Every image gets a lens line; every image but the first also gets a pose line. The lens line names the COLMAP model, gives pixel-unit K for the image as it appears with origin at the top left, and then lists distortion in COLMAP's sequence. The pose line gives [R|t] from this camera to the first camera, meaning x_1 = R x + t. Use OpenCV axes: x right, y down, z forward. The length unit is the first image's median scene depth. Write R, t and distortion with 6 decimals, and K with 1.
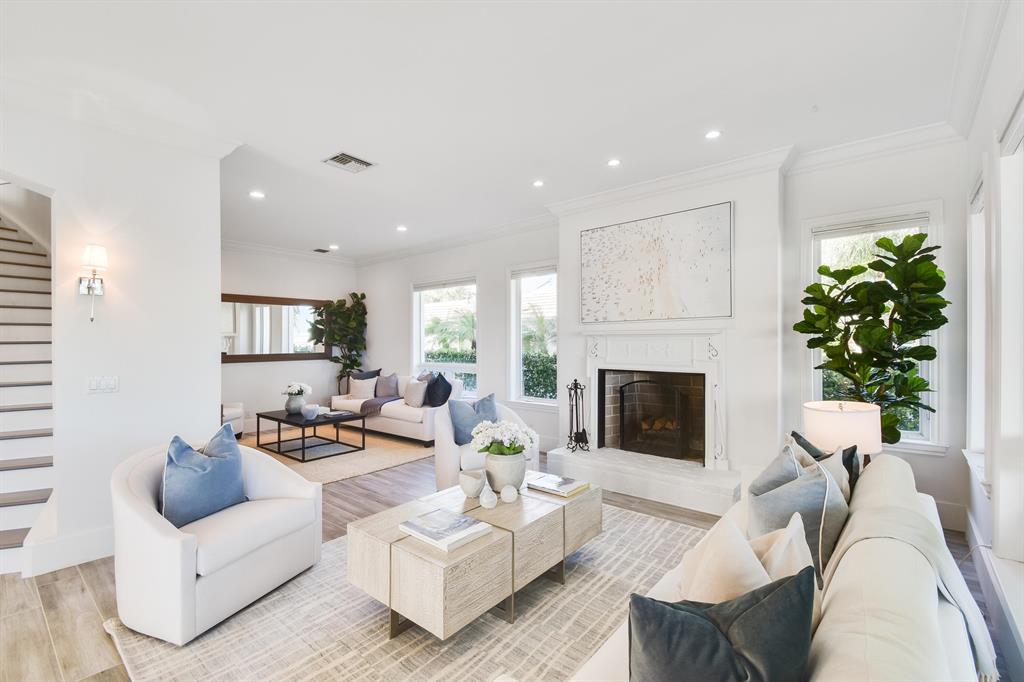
lens RADIAL K [[449.0, 0, 523.5], [0, 449.0, 342.1], [0, 0, 1]] dist [0.000768, -0.000067]
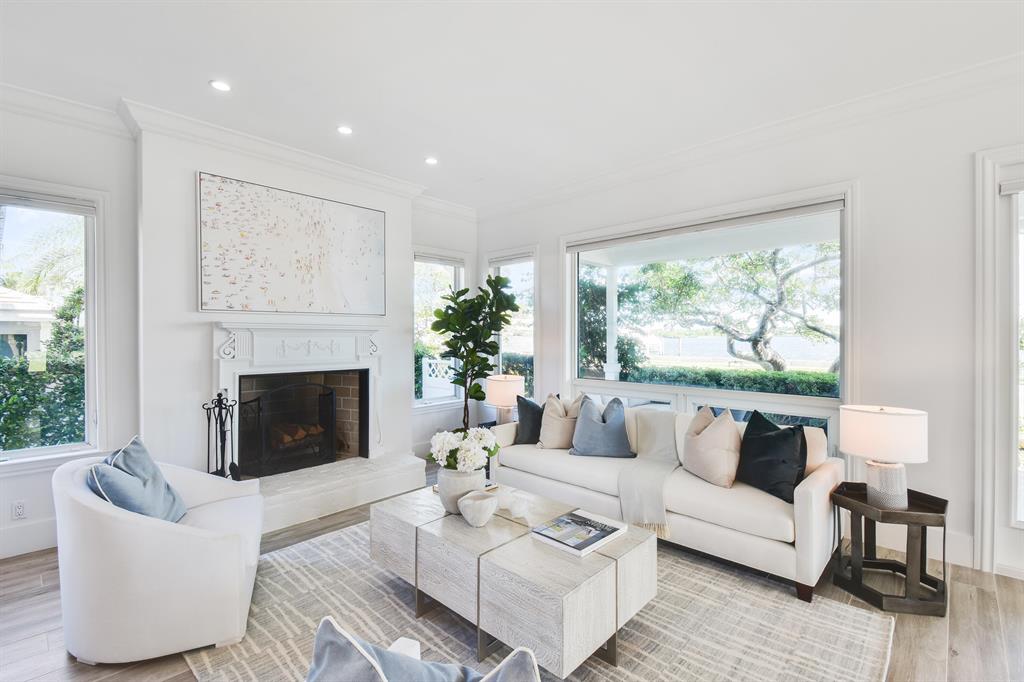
lens RADIAL K [[449.0, 0, 523.5], [0, 449.0, 342.1], [0, 0, 1]] dist [0.000768, -0.000067]
pose [[0.058218, -0.004509, 0.998294, -0.572129], [0.003172, 0.999986, 0.004332, 0.004763], [-0.998299, 0.002914, 0.058232, 0.540333]]
